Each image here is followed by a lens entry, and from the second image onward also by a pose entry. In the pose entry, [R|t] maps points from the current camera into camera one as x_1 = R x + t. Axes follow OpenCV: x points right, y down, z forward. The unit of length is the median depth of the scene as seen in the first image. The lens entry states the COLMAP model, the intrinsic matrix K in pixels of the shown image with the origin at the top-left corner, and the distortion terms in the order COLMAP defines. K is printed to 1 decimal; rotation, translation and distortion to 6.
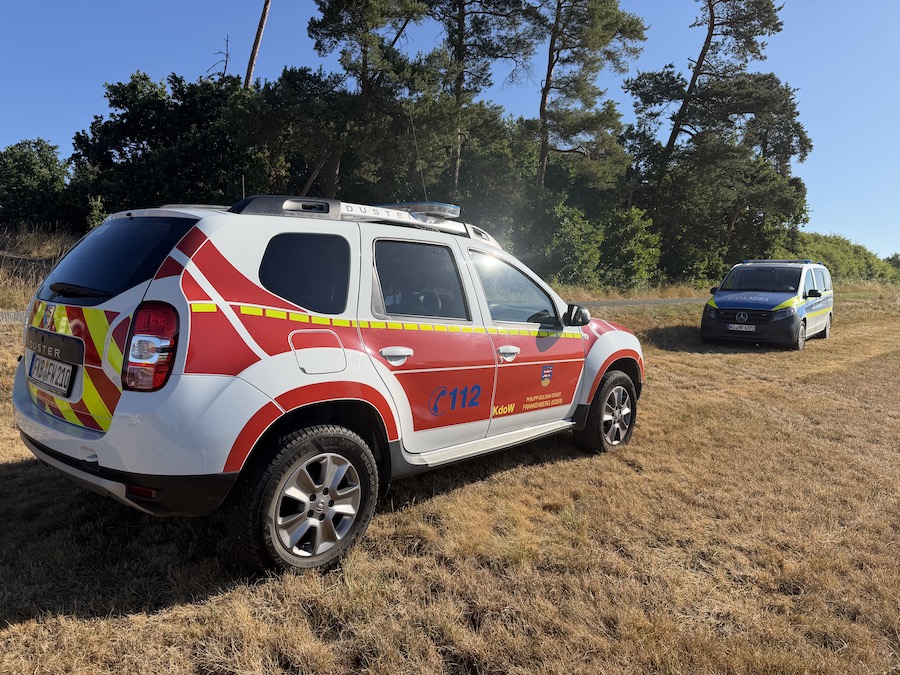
lens RADIAL K [[622.8, 0, 450.0], [0, 622.8, 337.5], [0, 0, 1]] dist [0.126464, -0.171980]
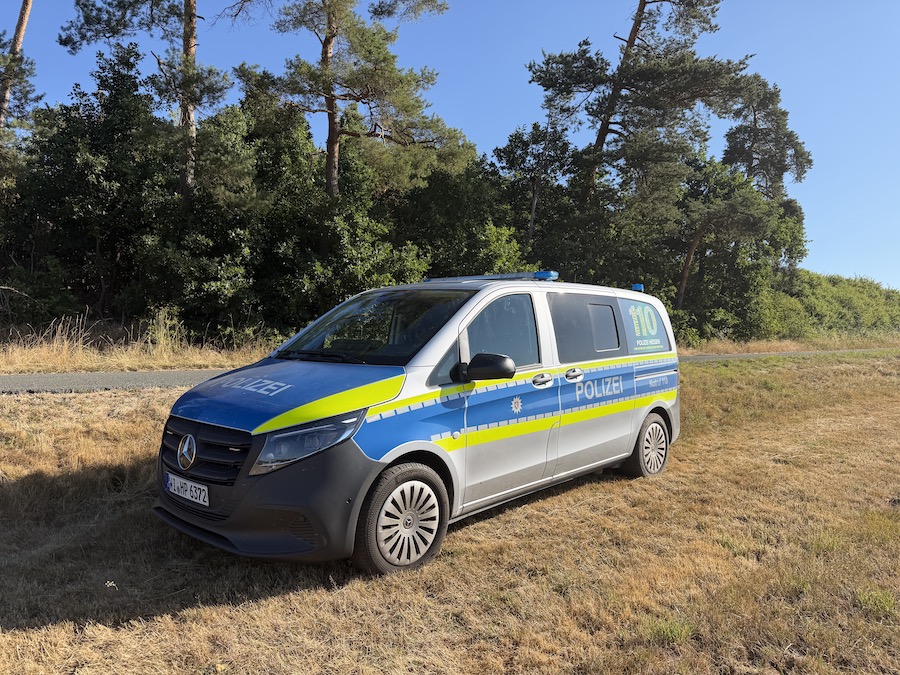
lens RADIAL K [[622.8, 0, 450.0], [0, 622.8, 337.5], [0, 0, 1]] dist [0.126464, -0.171980]
pose [[0.997828, -0.001294, -0.065863, 0.220316], [-0.004201, 0.996523, -0.083213, -0.022219], [0.065742, 0.083308, 0.994353, 0.263785]]
